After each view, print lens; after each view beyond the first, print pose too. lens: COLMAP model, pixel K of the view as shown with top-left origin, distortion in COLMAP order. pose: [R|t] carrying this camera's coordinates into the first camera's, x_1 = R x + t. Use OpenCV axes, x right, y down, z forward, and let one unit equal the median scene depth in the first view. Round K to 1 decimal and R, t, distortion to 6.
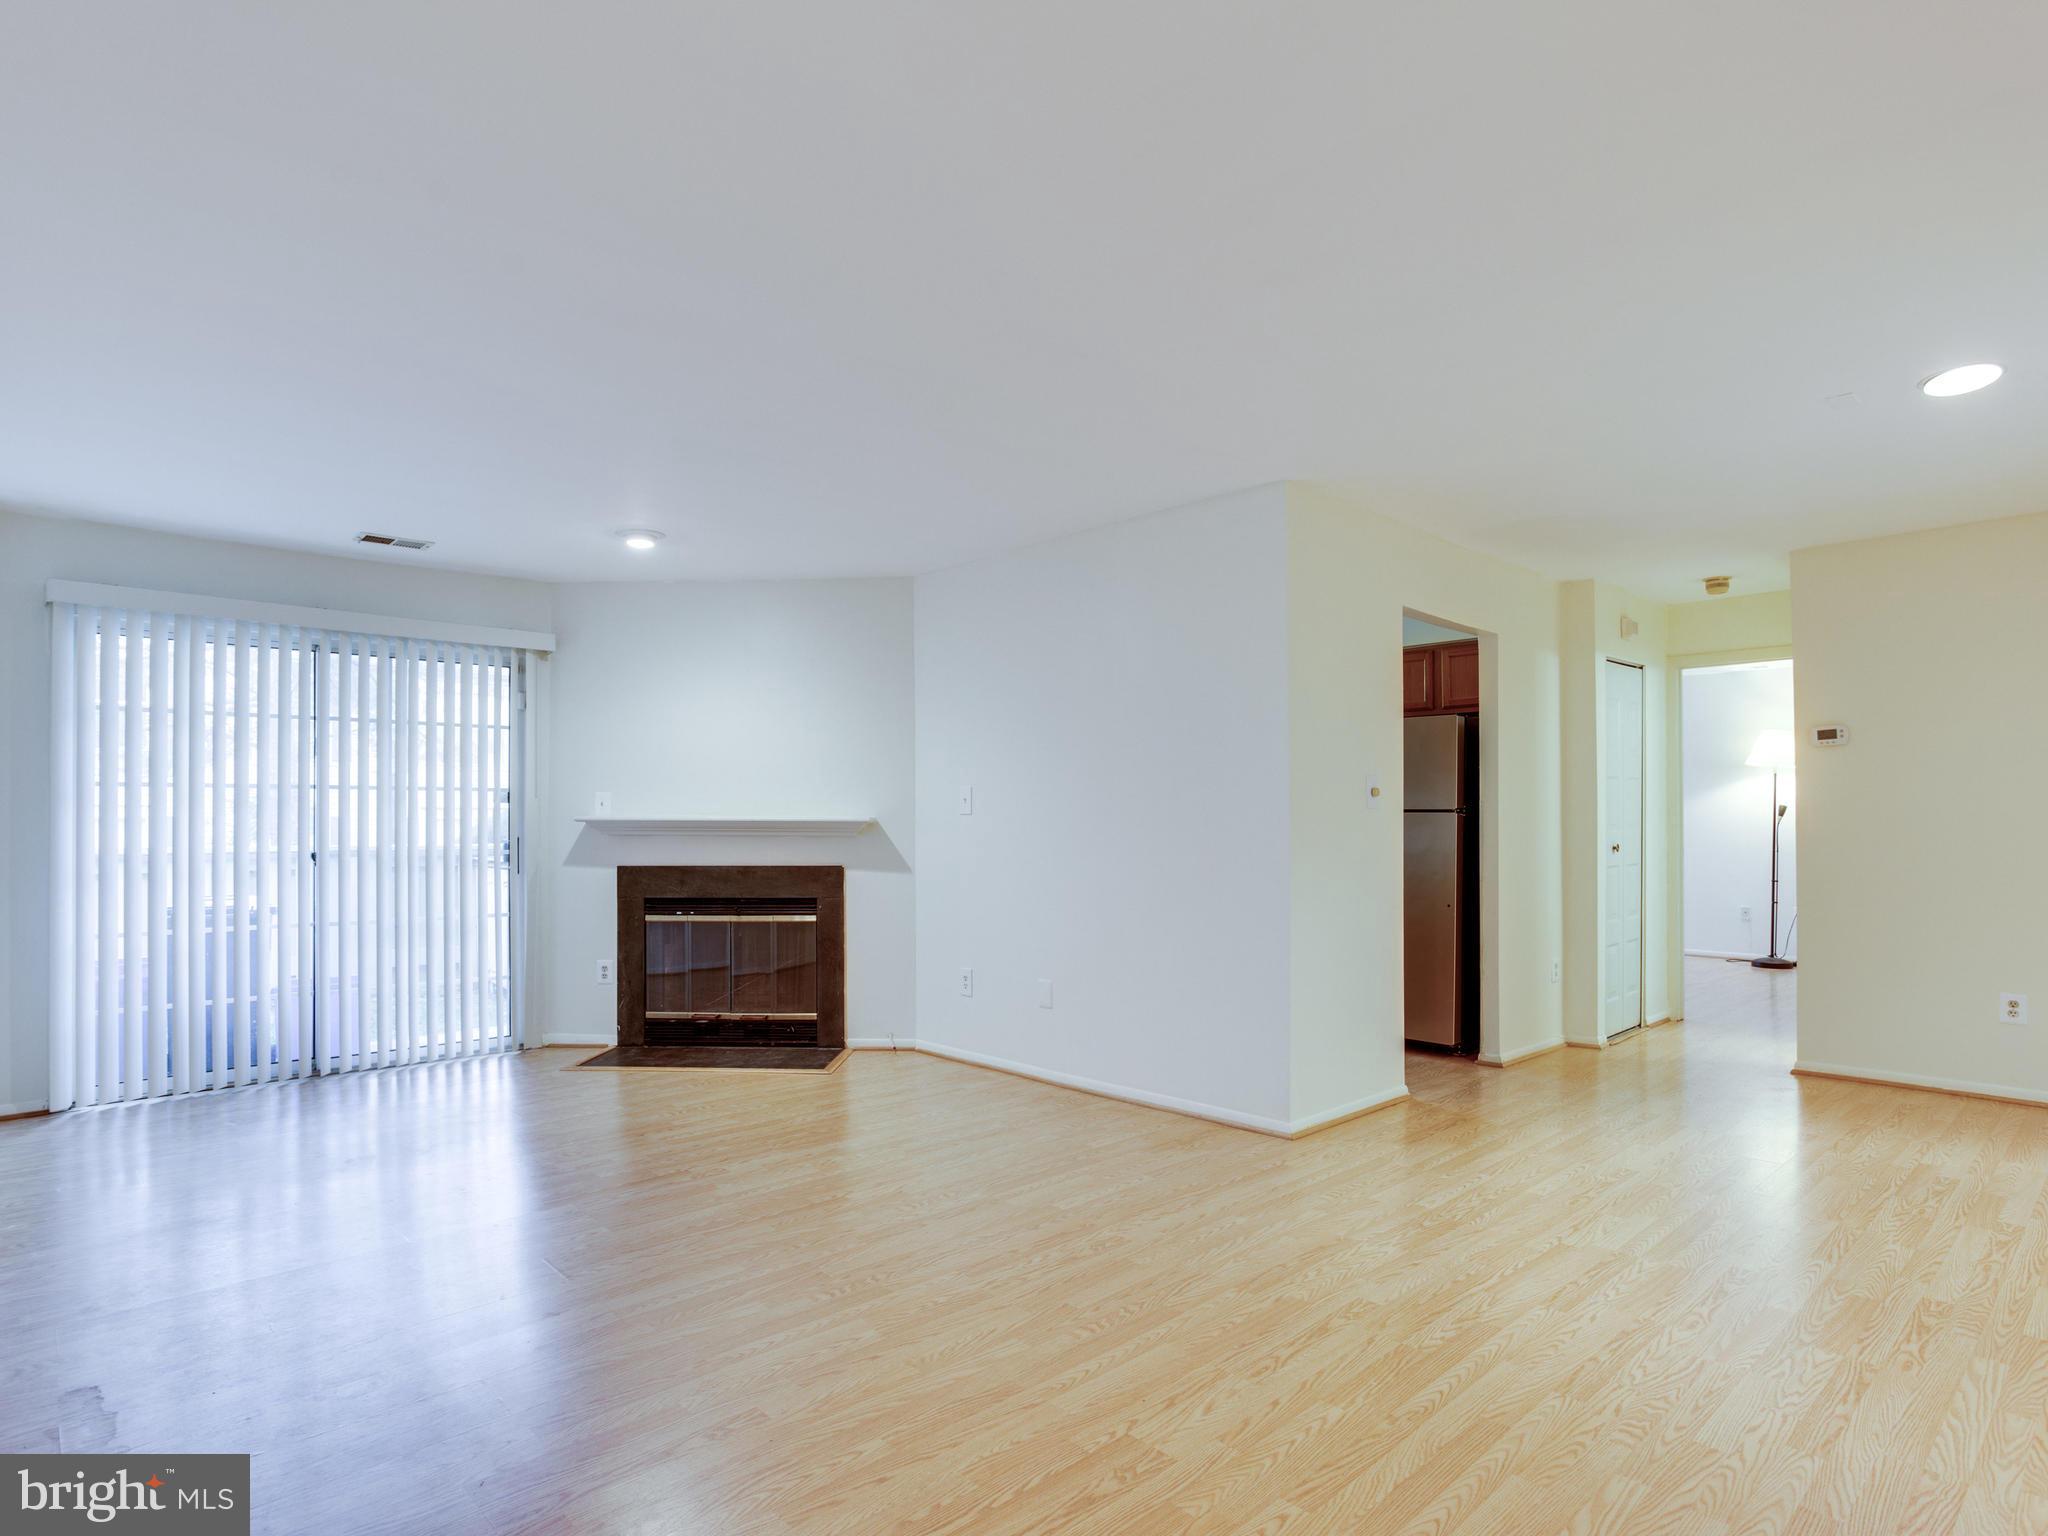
lens RADIAL K [[1061.6, 0, 1052.0], [0, 1061.6, 805.3], [0, 0, 1]] dist [-0.049962, 0.019985]
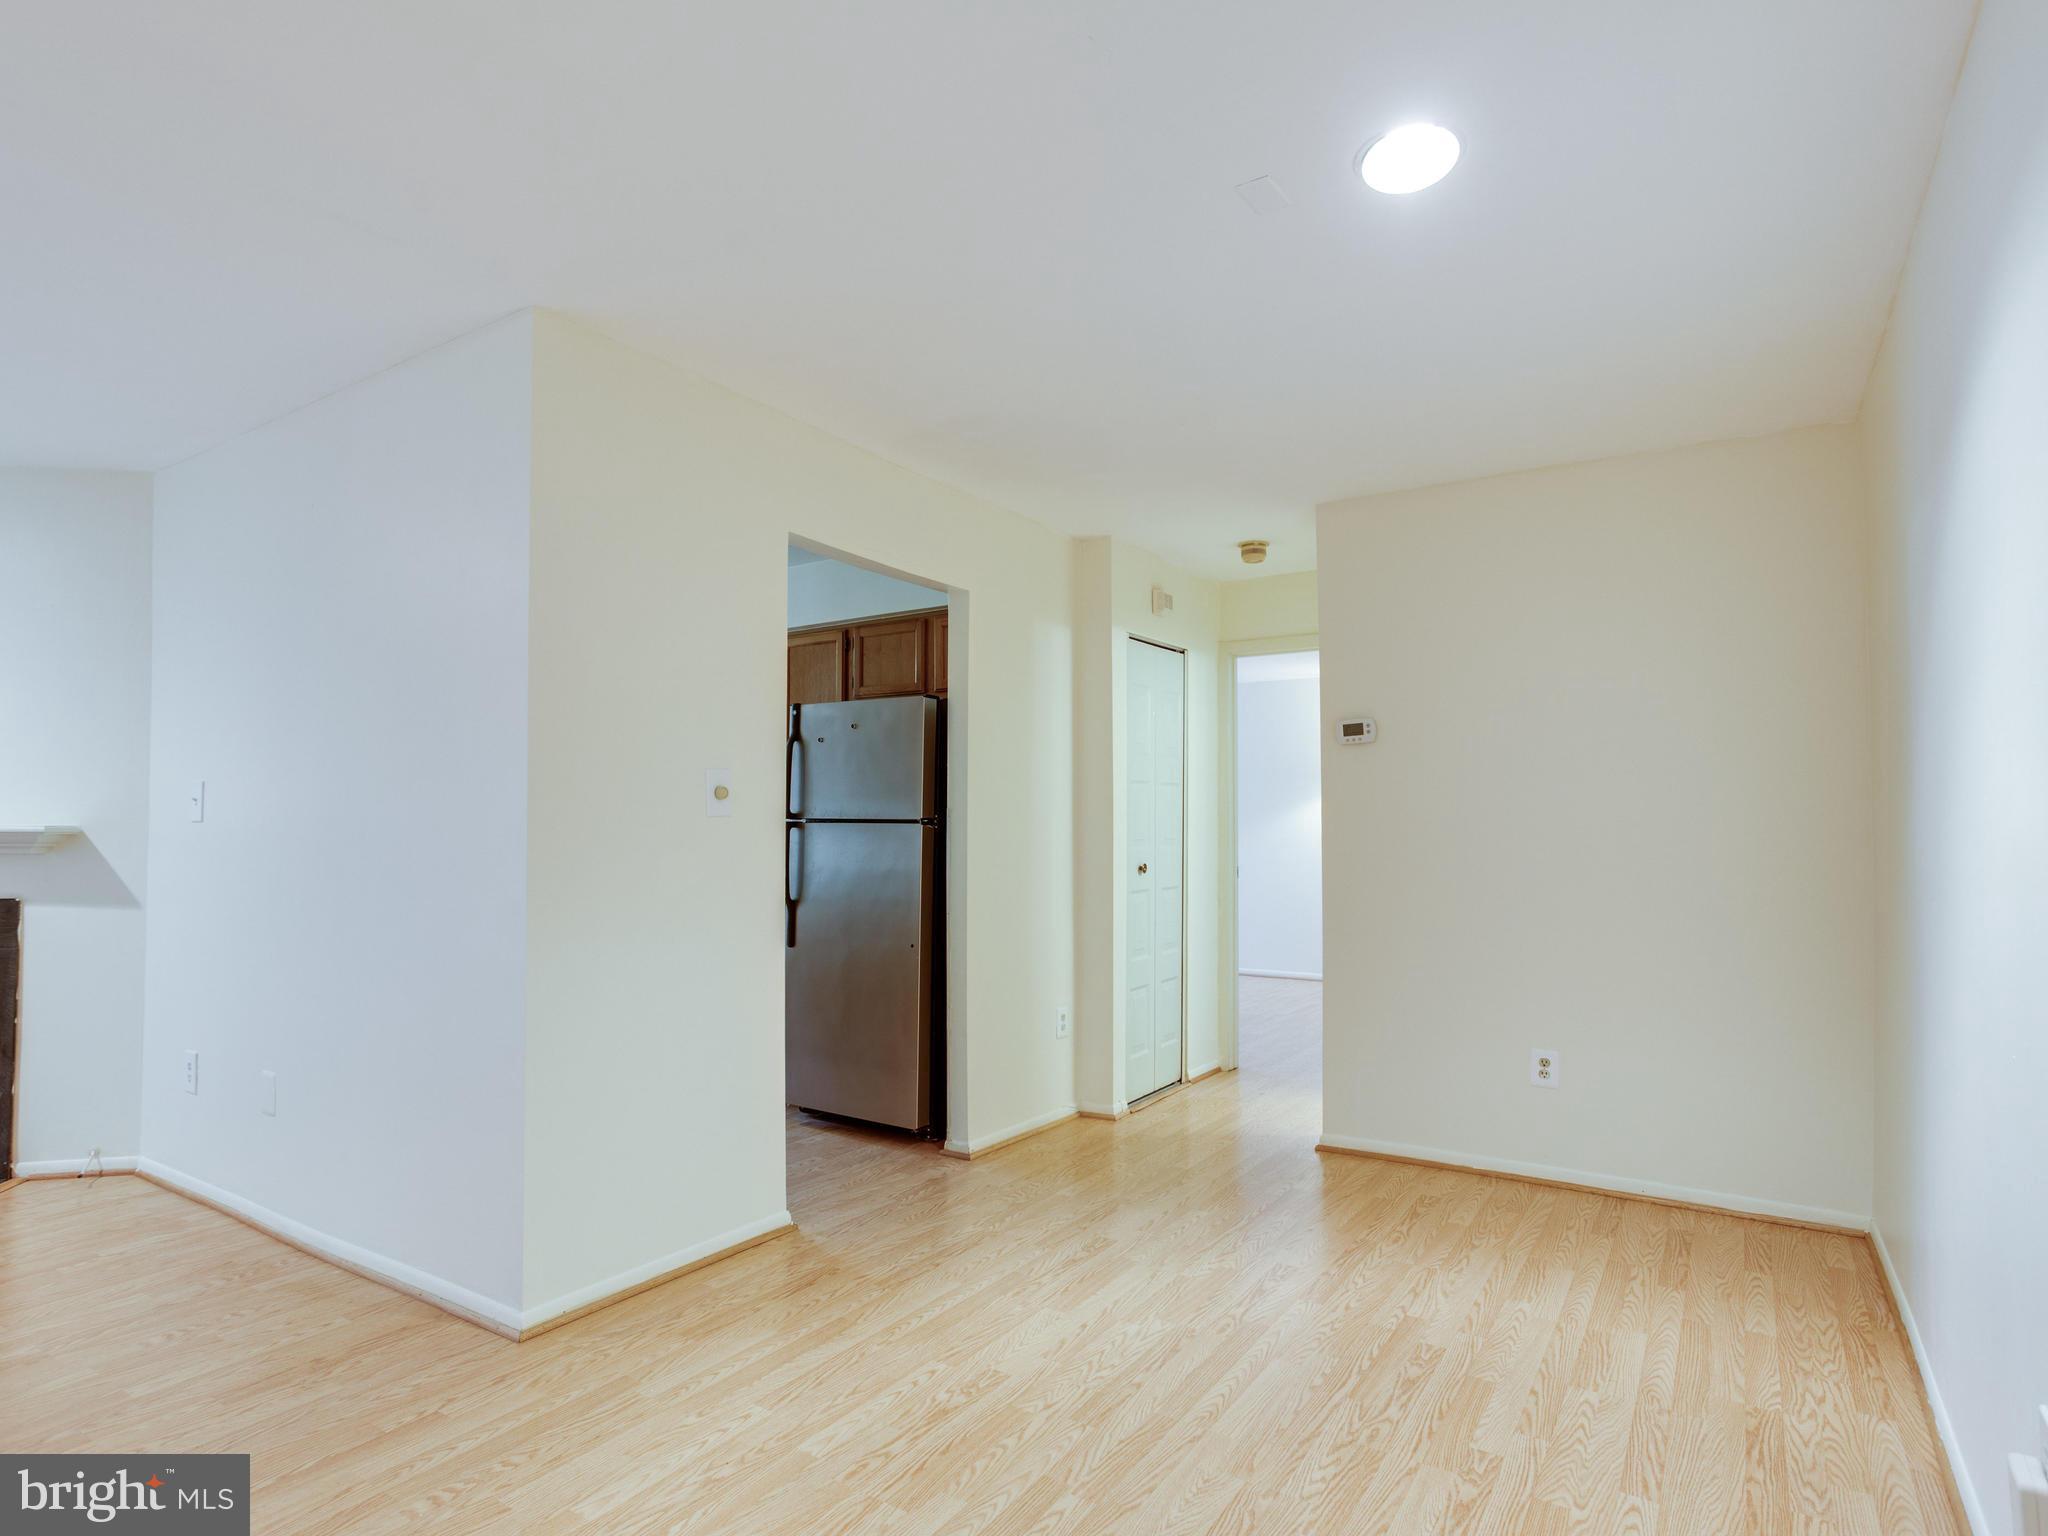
lens RADIAL K [[1093.0, 0, 999.2], [0, 1093.0, 797.5], [0, 0, 1]] dist [-0.048433, 0.030591]
pose [[0.972350, 0.011249, 0.233259, 0.242750], [-0.007234, 0.999811, -0.018061, 0.001777], [-0.233418, 0.015874, 0.972247, 0.208679]]
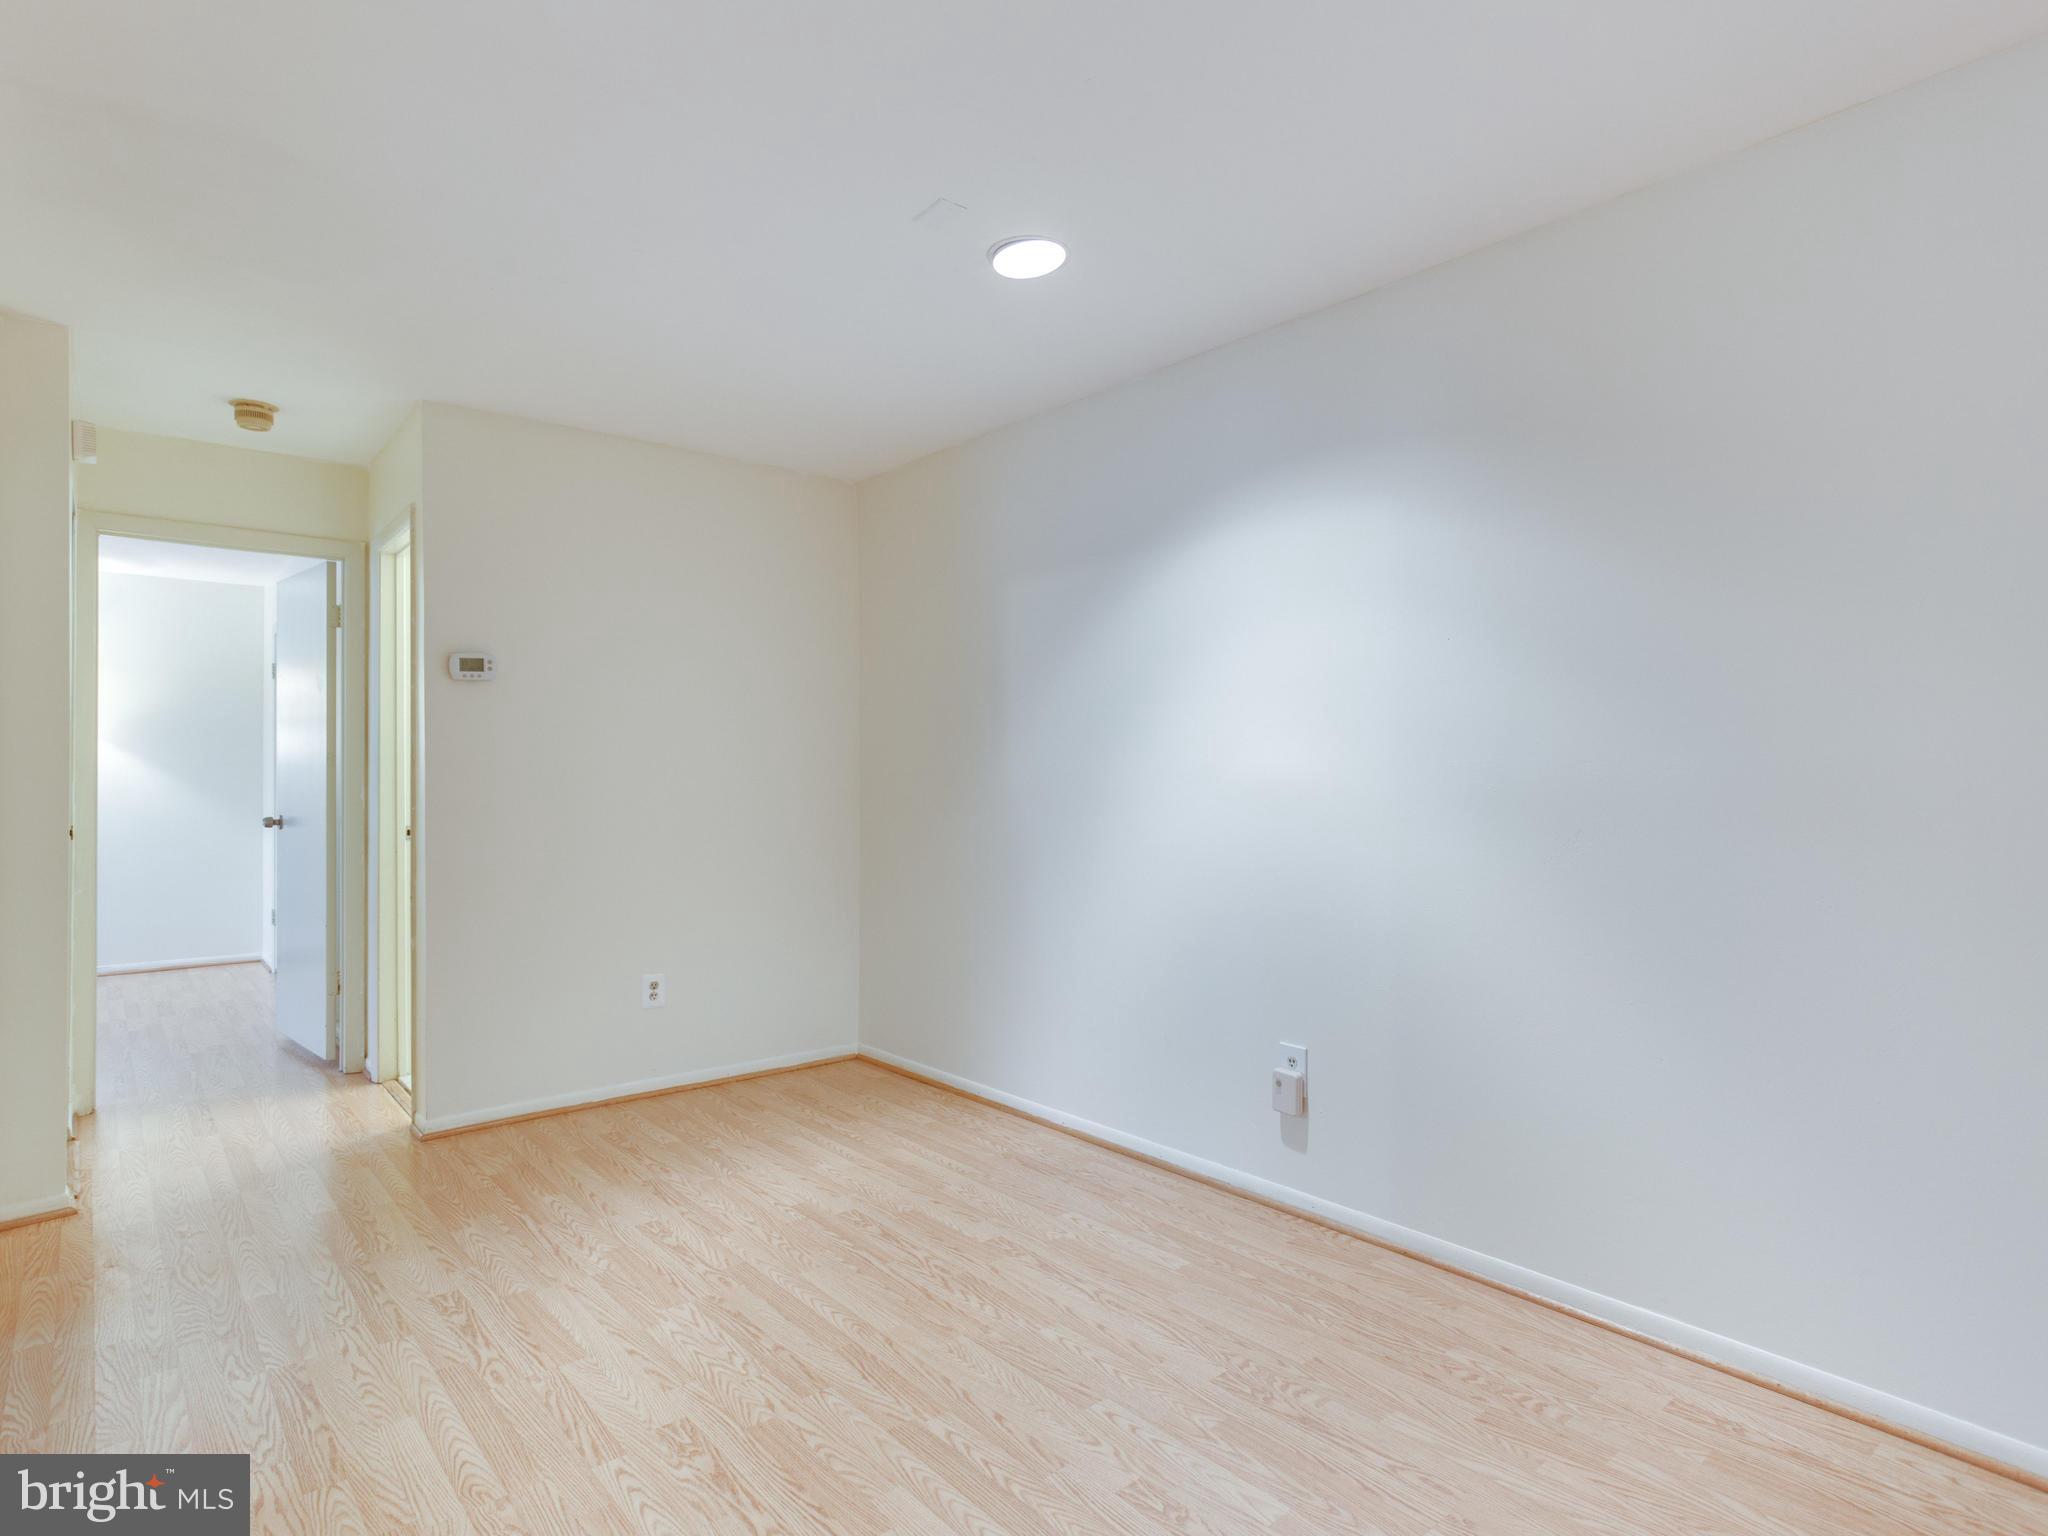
lens RADIAL K [[1110.6, 0, 1030.7], [0, 1110.6, 741.8], [0, 0, 1]] dist [-0.036847, 0.029548]
pose [[0.036085, 0.032563, 0.998818, -0.017918], [-0.013019, 0.999400, -0.032111, 0.005774], [-0.999264, -0.011845, 0.036488, 0.494627]]
